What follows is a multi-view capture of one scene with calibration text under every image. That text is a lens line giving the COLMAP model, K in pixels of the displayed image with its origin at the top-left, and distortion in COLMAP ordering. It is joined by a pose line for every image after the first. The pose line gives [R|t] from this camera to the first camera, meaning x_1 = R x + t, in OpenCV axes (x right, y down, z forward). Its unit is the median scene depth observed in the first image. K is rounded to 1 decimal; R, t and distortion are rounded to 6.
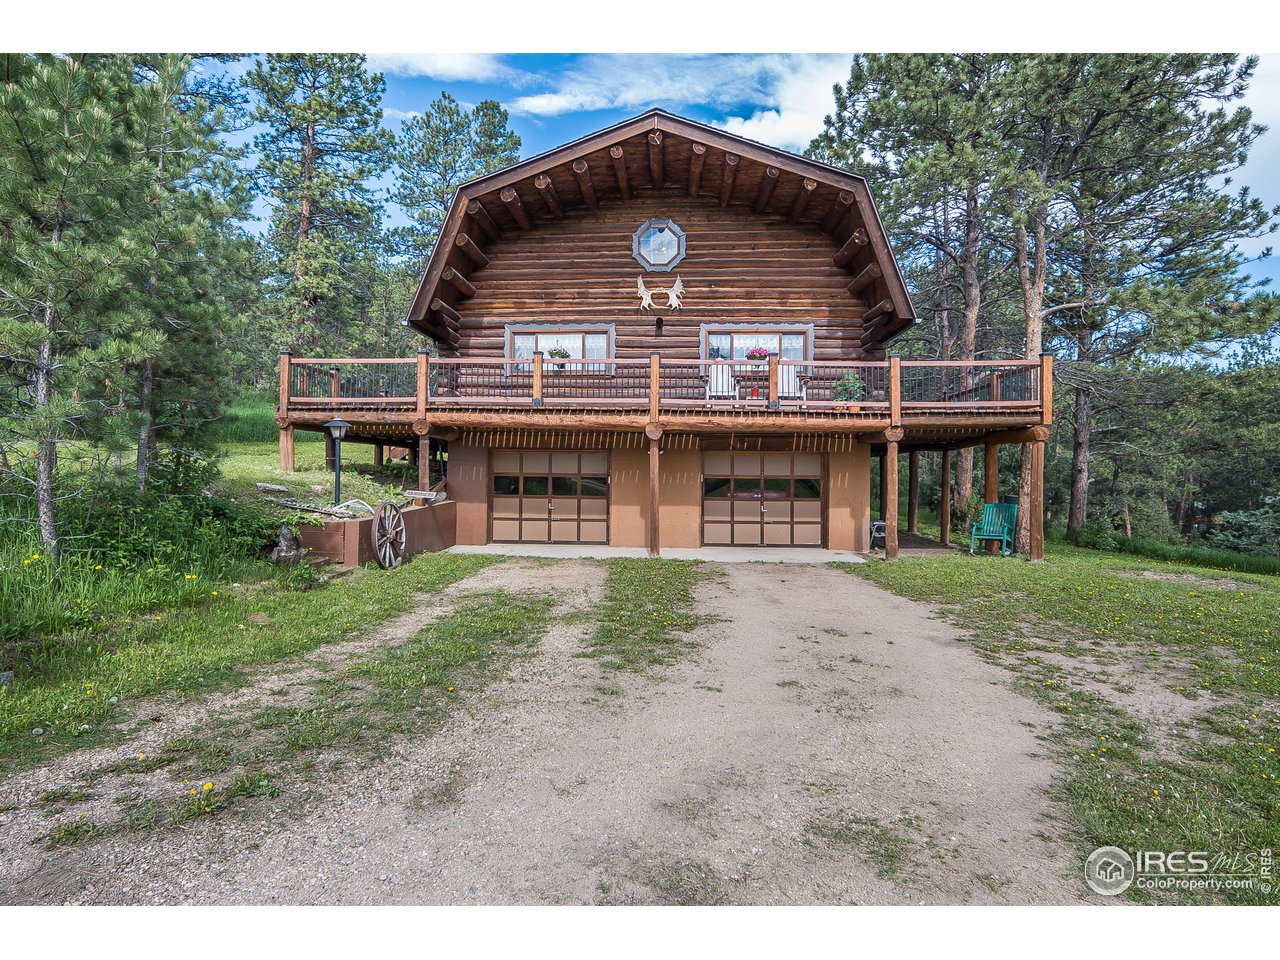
lens RADIAL K [[660.7, 0, 643.9], [0, 660.7, 478.2], [0, 0, 1]] dist [-0.003672, -0.001484]
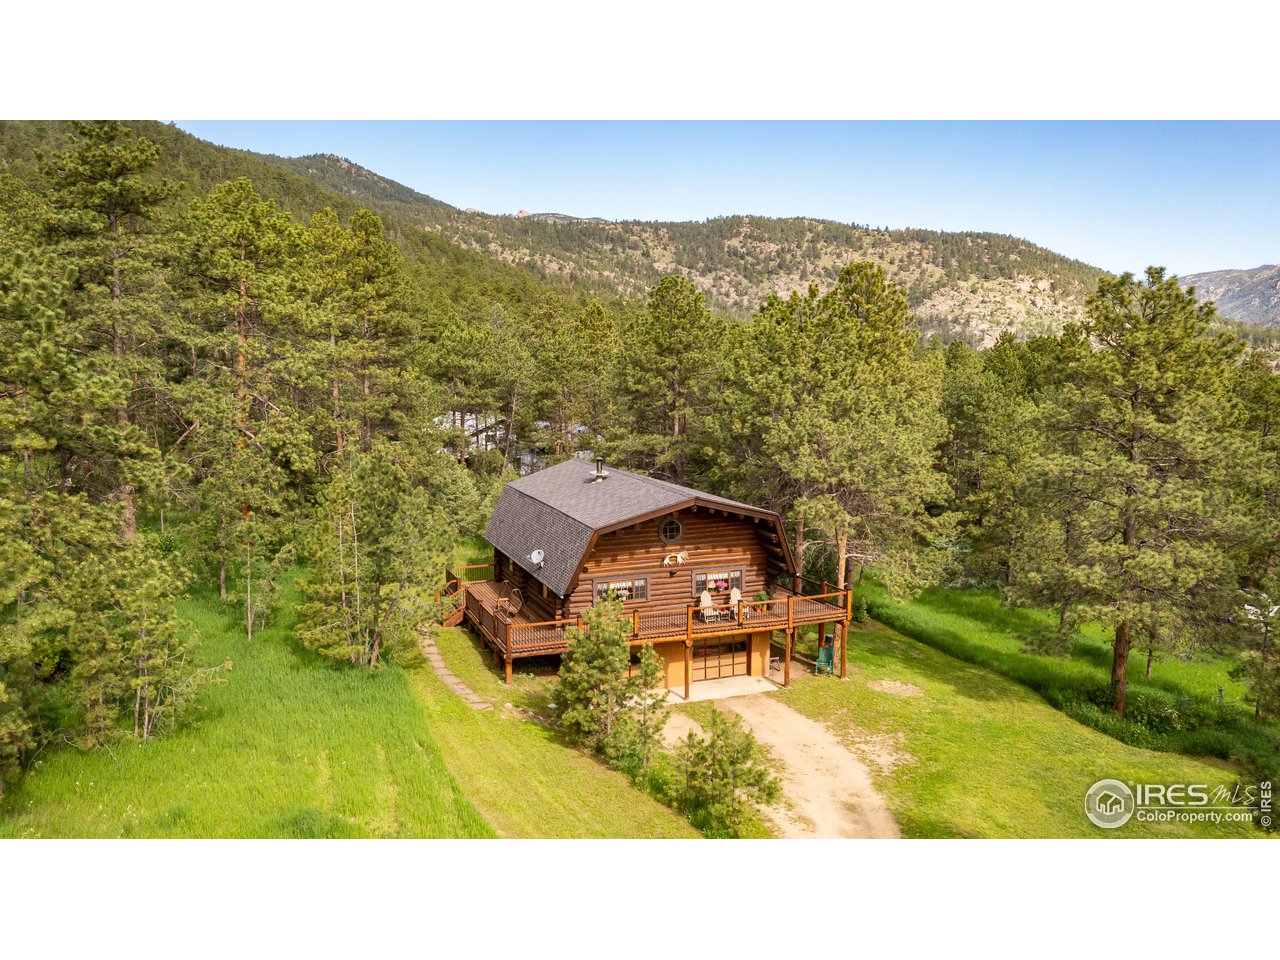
lens RADIAL K [[1039.7, 0, 640.4], [0, 1039.7, 486.2], [0, 0, 1]] dist [0.003550, 0.002888]
pose [[0.912473, -0.063569, 0.404168, -1.279357], [0.008181, 0.990493, 0.137317, -0.912115], [-0.409055, -0.121991, 0.904319, -1.650435]]
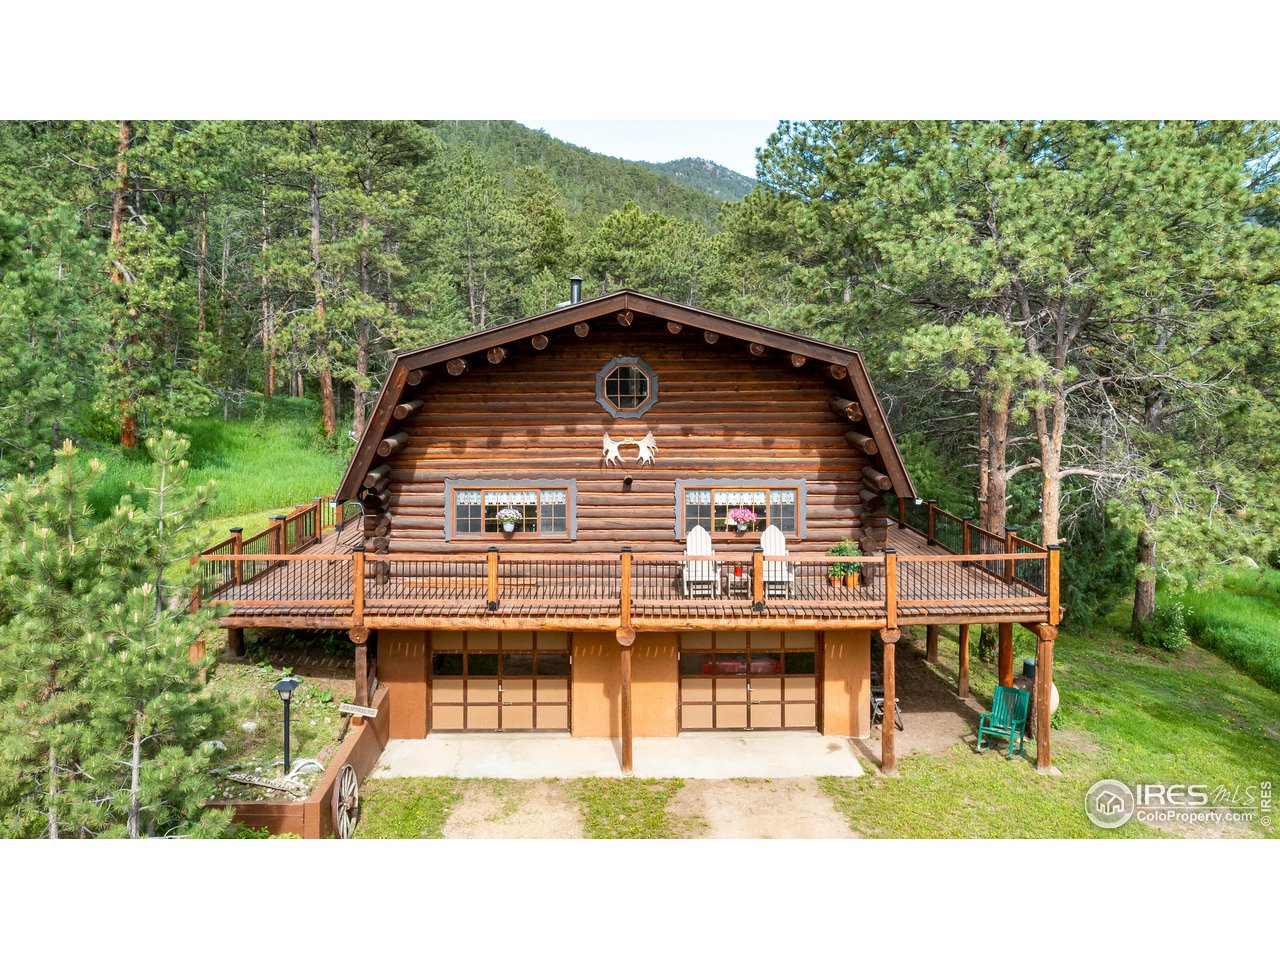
lens RADIAL K [[1039.7, 0, 647.3], [0, 1039.7, 386.6], [0, 0, 1]] dist [0.003550, 0.002888]
pose [[0.997857, -0.009899, 0.064685, -0.039200], [0.007999, 0.999531, 0.029575, -0.409353], [-0.064948, -0.028994, 0.997467, -0.355361]]
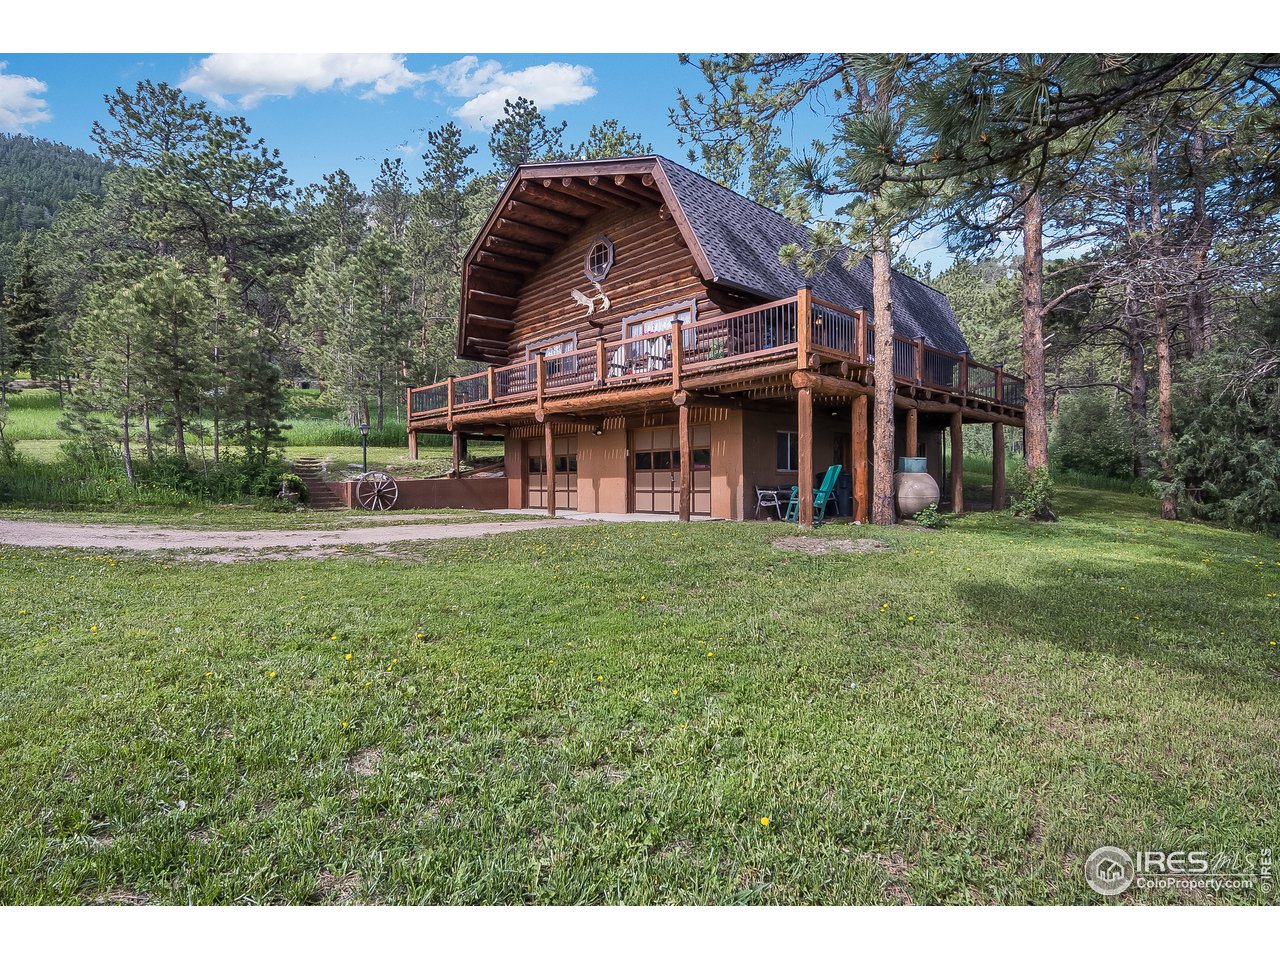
lens RADIAL K [[660.7, 0, 649.0], [0, 660.7, 480.4], [0, 0, 1]] dist [-0.003672, -0.001484]
pose [[0.715968, -0.015881, -0.697953, 0.949316], [0.012492, 0.999873, -0.009937, 0.061867], [0.698022, -0.001604, 0.716075, 0.219216]]
